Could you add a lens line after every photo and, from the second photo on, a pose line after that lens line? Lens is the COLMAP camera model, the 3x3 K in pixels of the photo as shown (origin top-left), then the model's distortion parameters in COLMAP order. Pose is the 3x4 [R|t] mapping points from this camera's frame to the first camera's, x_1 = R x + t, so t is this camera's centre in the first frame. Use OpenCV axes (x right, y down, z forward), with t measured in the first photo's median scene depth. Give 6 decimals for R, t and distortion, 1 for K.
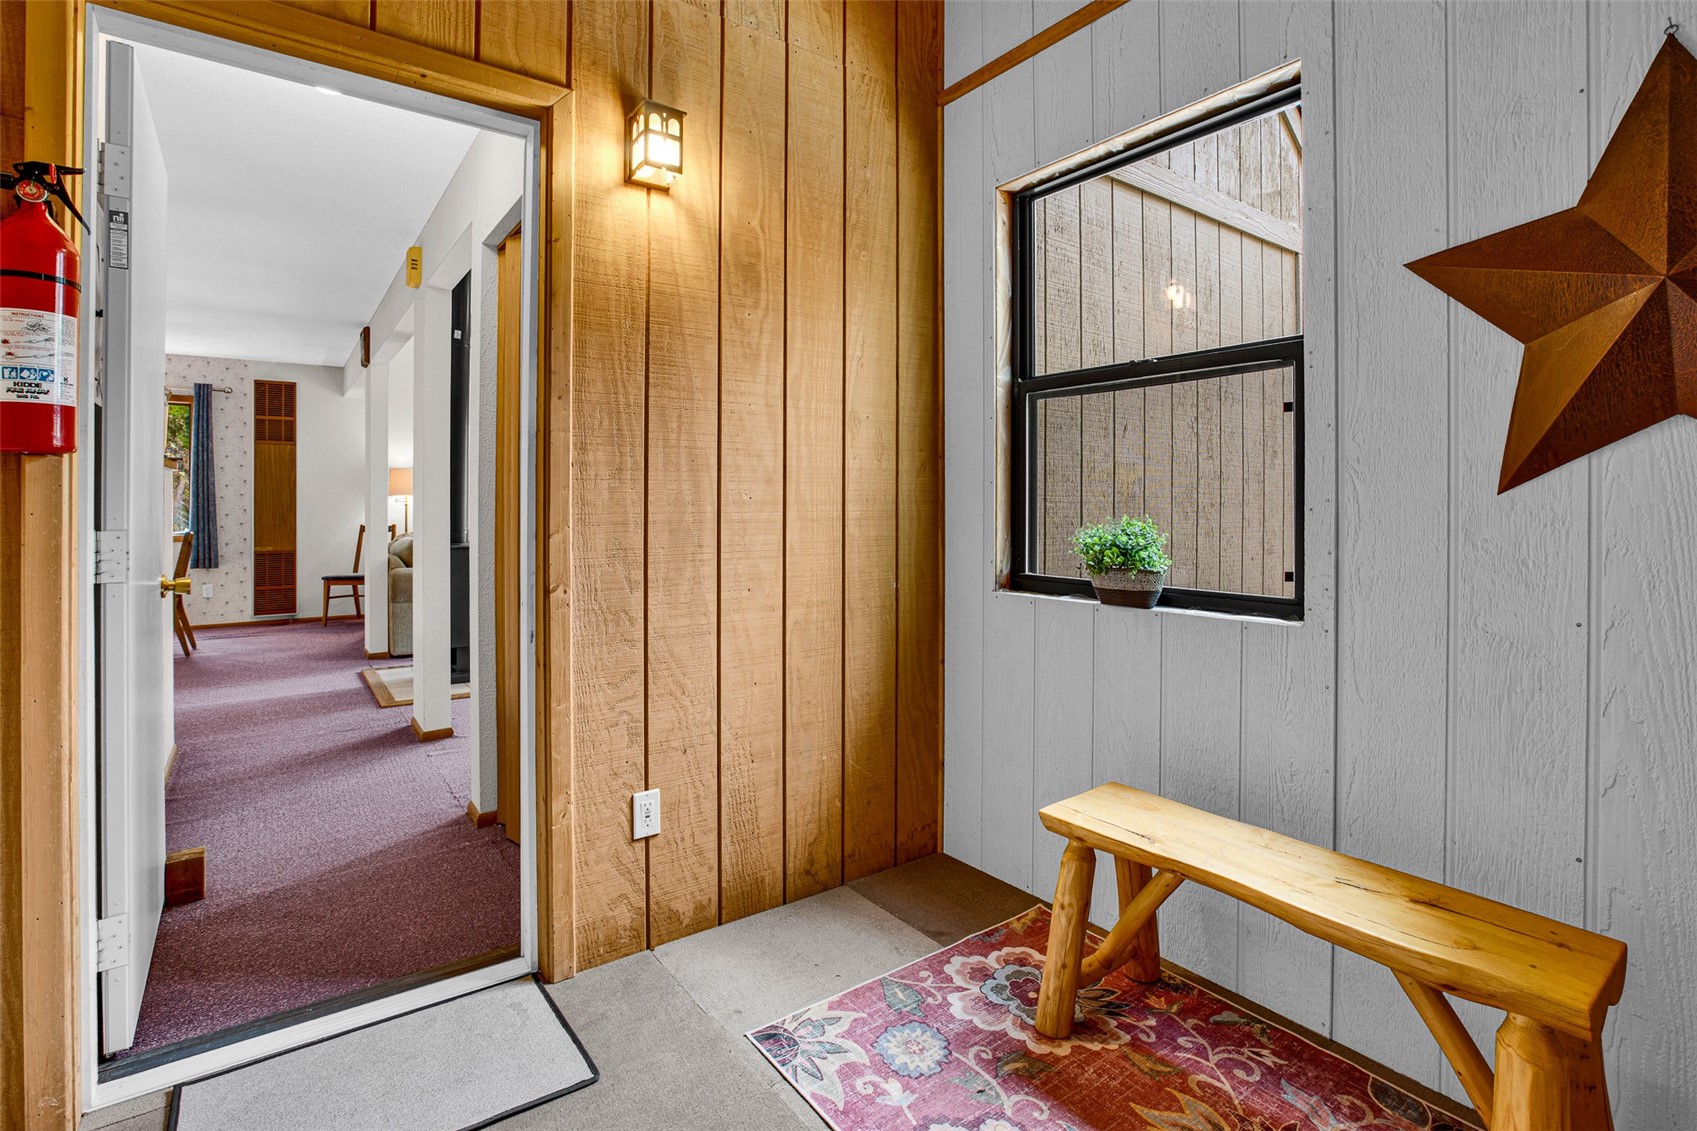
lens RADIAL K [[791.9, 0, 838.9], [0, 791.9, 497.5], [0, 0, 1]] dist [-0.026196, 0.002869]
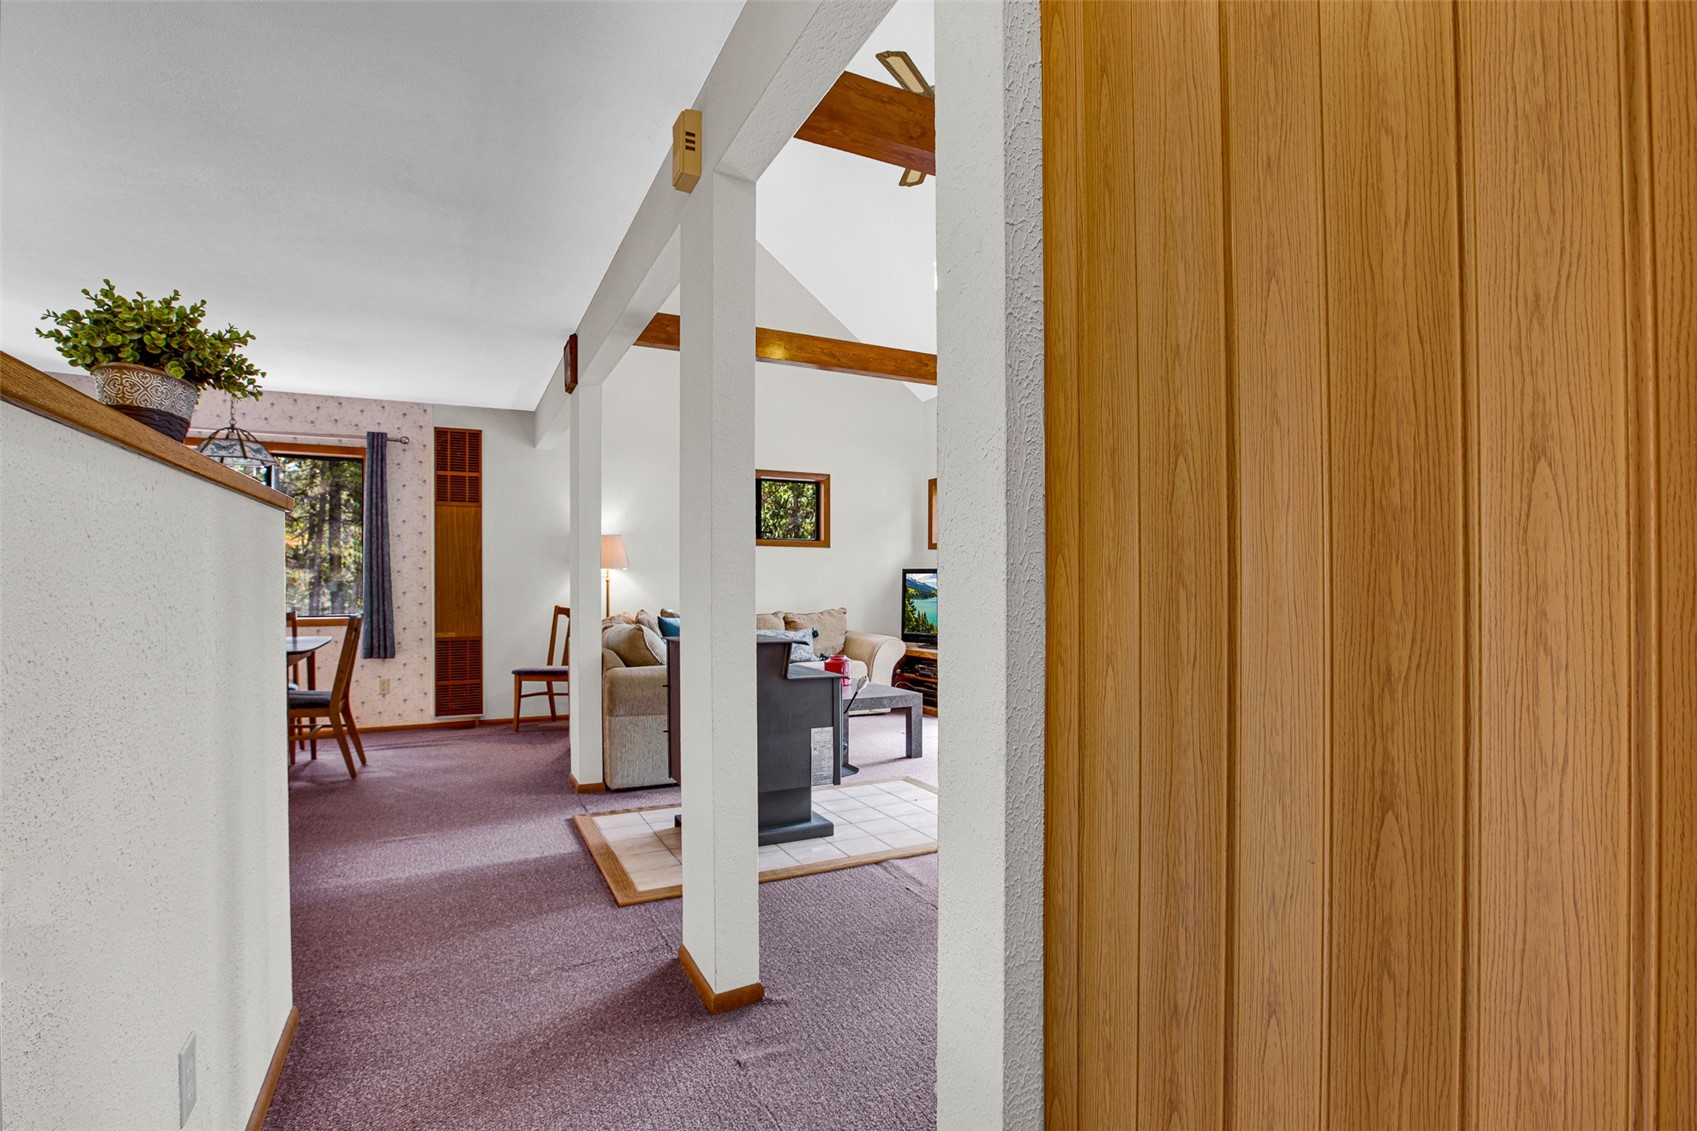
lens RADIAL K [[791.9, 0, 853.6], [0, 791.9, 582.9], [0, 0, 1]] dist [-0.026196, 0.002869]
pose [[0.987267, 0.000913, -0.159070, -0.187715], [0.000319, 0.999970, 0.007717, 0.005550], [0.159072, -0.007670, 0.987237, 0.260767]]
